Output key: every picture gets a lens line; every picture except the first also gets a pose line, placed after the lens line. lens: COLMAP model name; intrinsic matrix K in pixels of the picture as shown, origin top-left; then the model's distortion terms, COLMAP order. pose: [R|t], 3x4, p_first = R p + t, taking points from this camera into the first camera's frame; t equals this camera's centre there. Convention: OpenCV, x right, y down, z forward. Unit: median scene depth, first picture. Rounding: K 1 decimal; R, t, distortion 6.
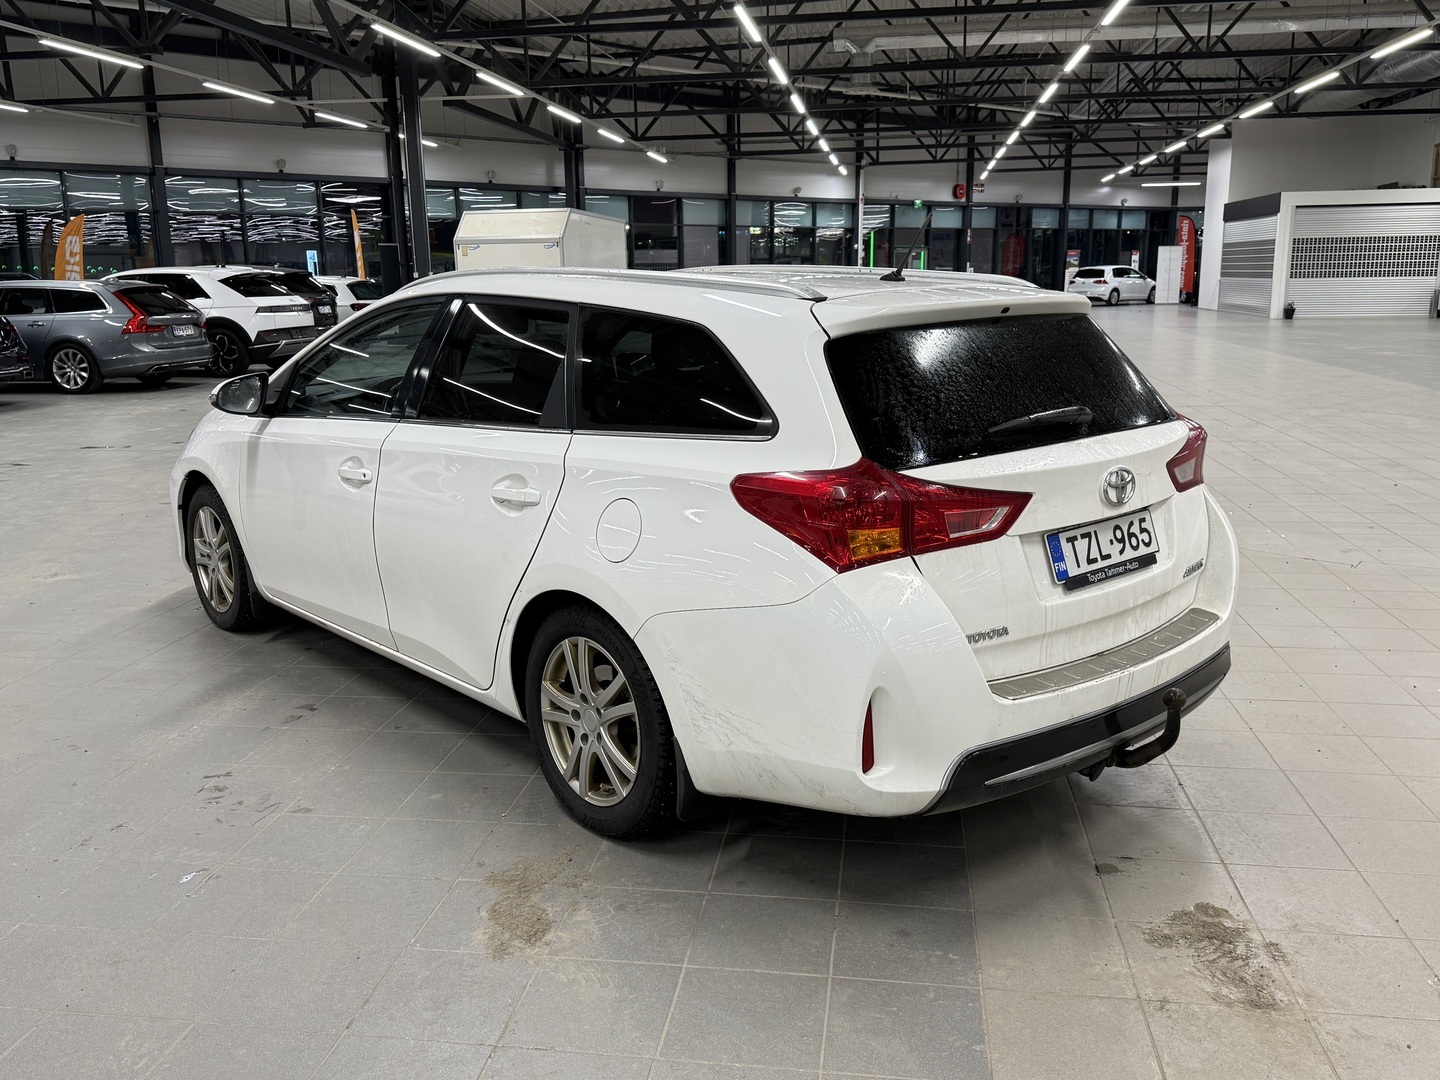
lens RADIAL K [[1228.4, 0, 714.8], [0, 1228.4, 541.7], [0, 0, 1]] dist [0.000438, -0.003196]
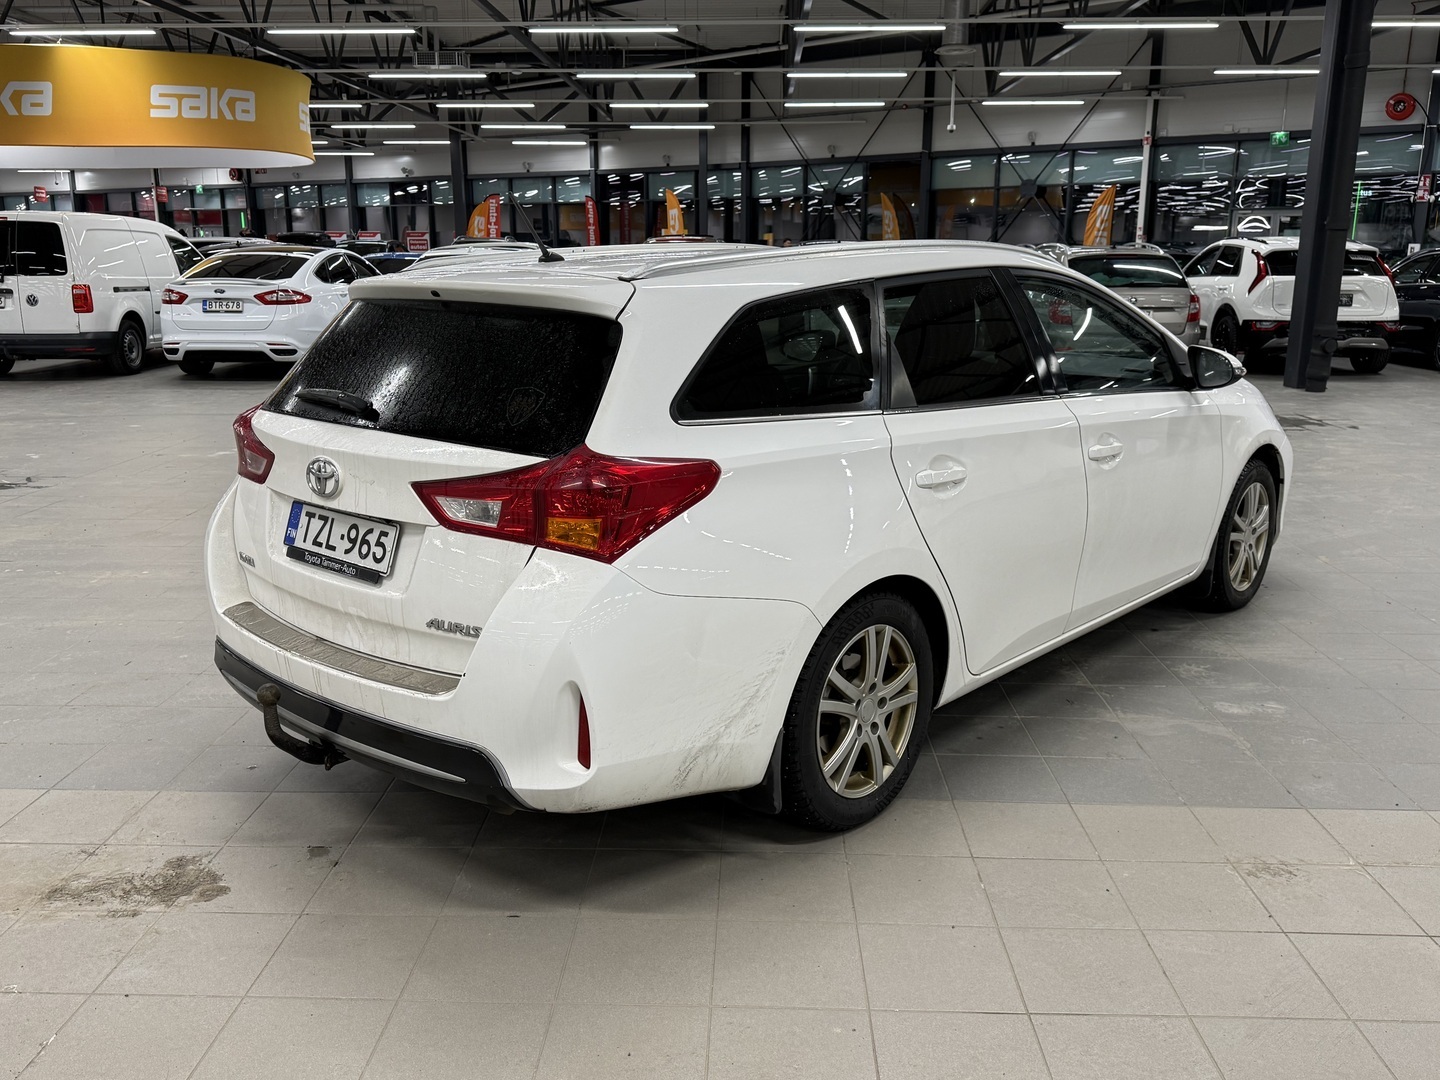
lens RADIAL K [[1228.4, 0, 715.9], [0, 1228.4, 539.8], [0, 0, 1]] dist [0.000438, -0.003196]
pose [[0.111146, 0.244135, -0.963351, 1.296628], [-0.210877, 0.953076, 0.217201, -0.271465], [0.971173, 0.179008, 0.157413, 1.142442]]
